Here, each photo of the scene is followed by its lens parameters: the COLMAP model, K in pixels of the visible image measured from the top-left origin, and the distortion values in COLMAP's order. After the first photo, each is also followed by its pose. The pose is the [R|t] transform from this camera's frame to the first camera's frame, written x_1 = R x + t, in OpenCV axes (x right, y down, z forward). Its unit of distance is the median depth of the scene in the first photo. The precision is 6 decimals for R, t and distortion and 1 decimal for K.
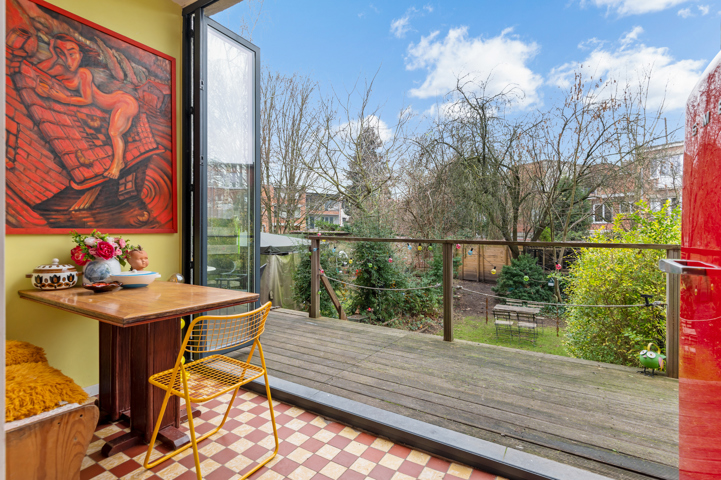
lens RADIAL K [[359.9, 0, 361.6], [0, 359.9, 241.3], [0, 0, 1]] dist [-0.021221, -0.000292]
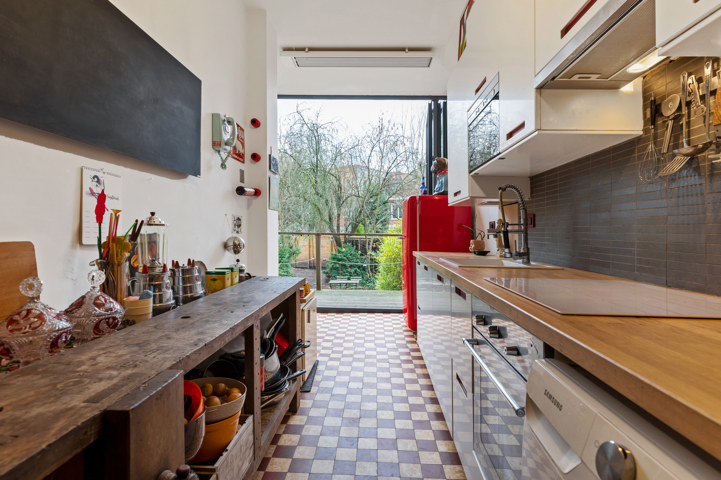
lens RADIAL K [[360.2, 0, 360.9], [0, 360.2, 235.0], [0, 0, 1]] dist [-0.001336, -0.000650]
pose [[0.882512, -0.010801, 0.470165, -0.372519], [0.010995, 0.999937, 0.002333, 0.003327], [-0.470161, 0.003111, 0.882575, -0.603300]]
